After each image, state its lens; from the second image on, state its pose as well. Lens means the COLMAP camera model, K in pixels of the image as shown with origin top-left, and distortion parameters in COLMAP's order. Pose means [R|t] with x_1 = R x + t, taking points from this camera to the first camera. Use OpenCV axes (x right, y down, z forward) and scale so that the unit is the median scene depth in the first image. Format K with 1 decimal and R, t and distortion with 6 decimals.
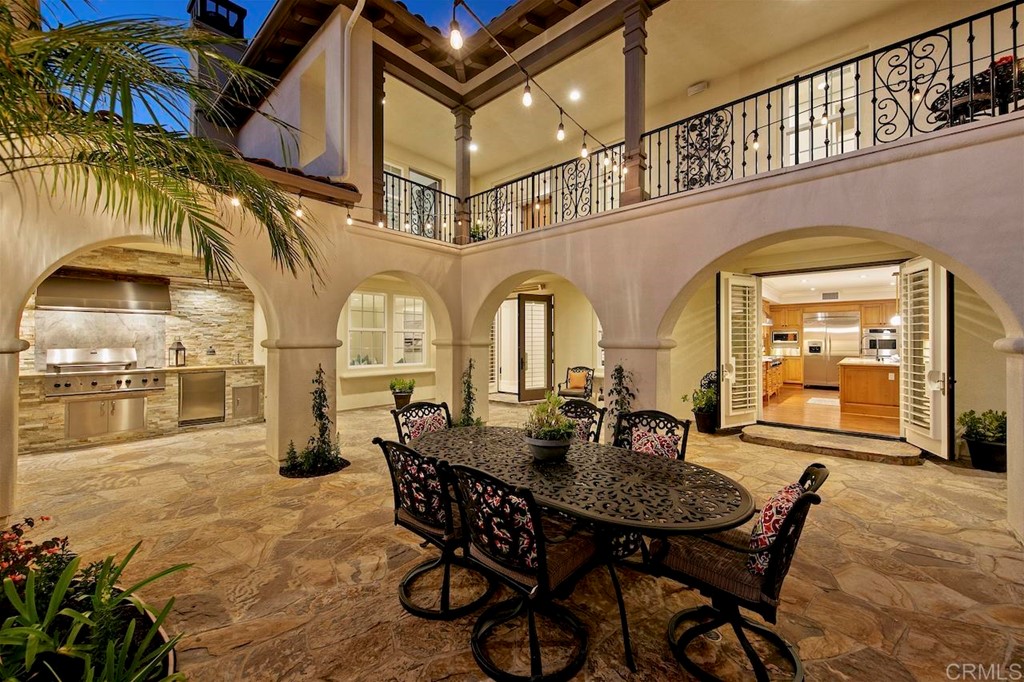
lens RADIAL K [[399.1, 0, 518.3], [0, 399.1, 339.0], [0, 0, 1]] dist [0.000568, -0.000276]
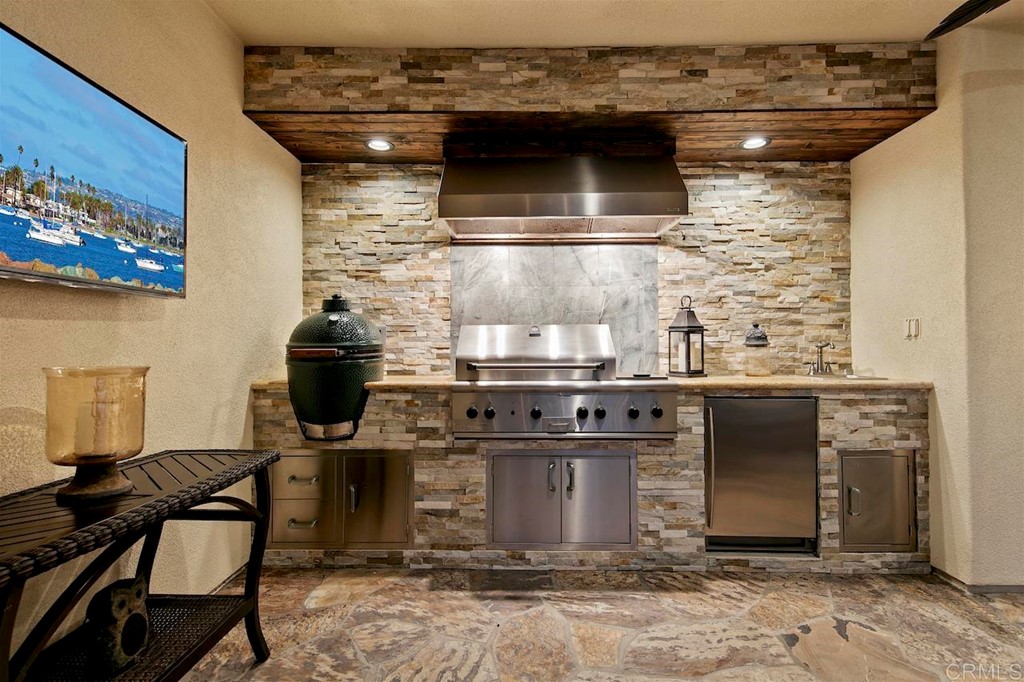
lens RADIAL K [[399.1, 0, 518.3], [0, 399.1, 339.0], [0, 0, 1]] dist [0.000568, -0.000276]
pose [[0.643876, -0.017221, -0.764936, -0.697517], [0.004108, 0.999810, -0.019051, 0.042859], [0.765119, 0.009124, 0.643825, 0.662641]]
